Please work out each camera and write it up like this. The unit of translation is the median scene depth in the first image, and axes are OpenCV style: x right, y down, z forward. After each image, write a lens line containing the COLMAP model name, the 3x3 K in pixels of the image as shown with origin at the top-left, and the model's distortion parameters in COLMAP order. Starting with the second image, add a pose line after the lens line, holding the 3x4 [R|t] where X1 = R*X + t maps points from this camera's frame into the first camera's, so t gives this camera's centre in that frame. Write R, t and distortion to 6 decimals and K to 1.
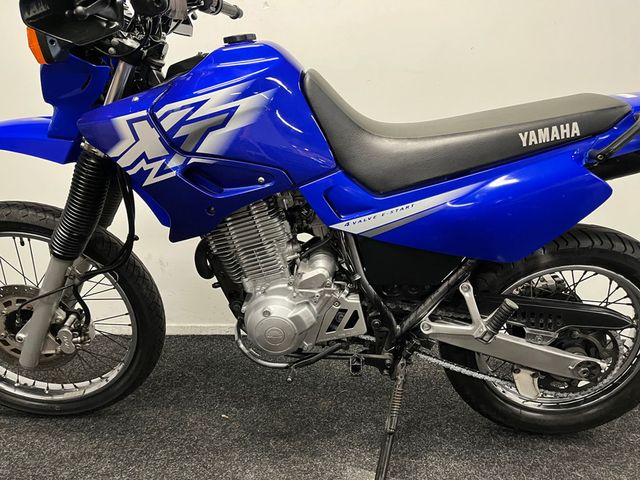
lens RADIAL K [[483.6, 0, 323.4], [0, 483.6, 235.0], [0, 0, 1]] dist [0.072474, -0.091445]
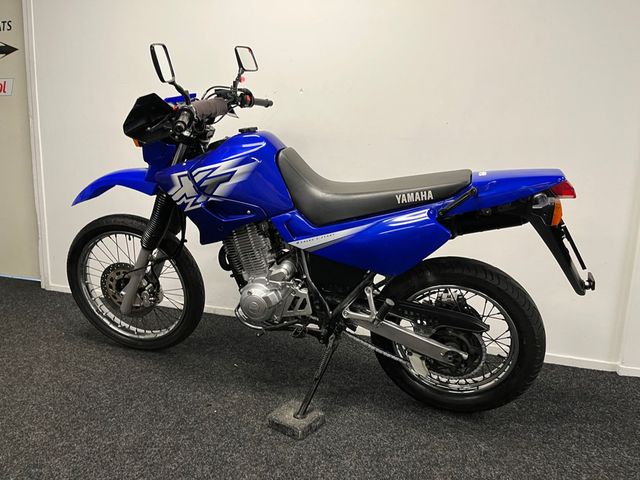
lens RADIAL K [[483.6, 0, 316.3], [0, 483.6, 234.1], [0, 0, 1]] dist [0.072474, -0.091445]
pose [[0.963032, 0.081863, -0.256649, 0.489328], [-0.095653, 0.994541, -0.041696, 0.009903], [0.251834, 0.064704, 0.965605, -0.522386]]
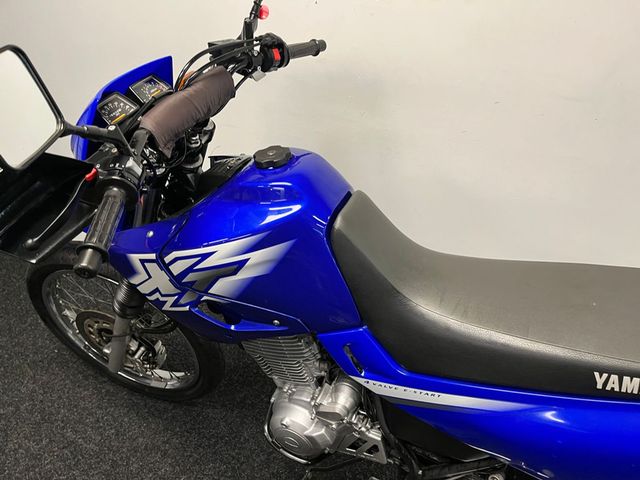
lens RADIAL K [[483.6, 0, 323.8], [0, 483.6, 245.2], [0, 0, 1]] dist [0.072474, -0.091445]
pose [[0.929793, 0.202038, -0.307677, 0.184278], [-0.101215, 0.944006, 0.314020, -0.489784], [0.353893, -0.260832, 0.898180, 0.224360]]
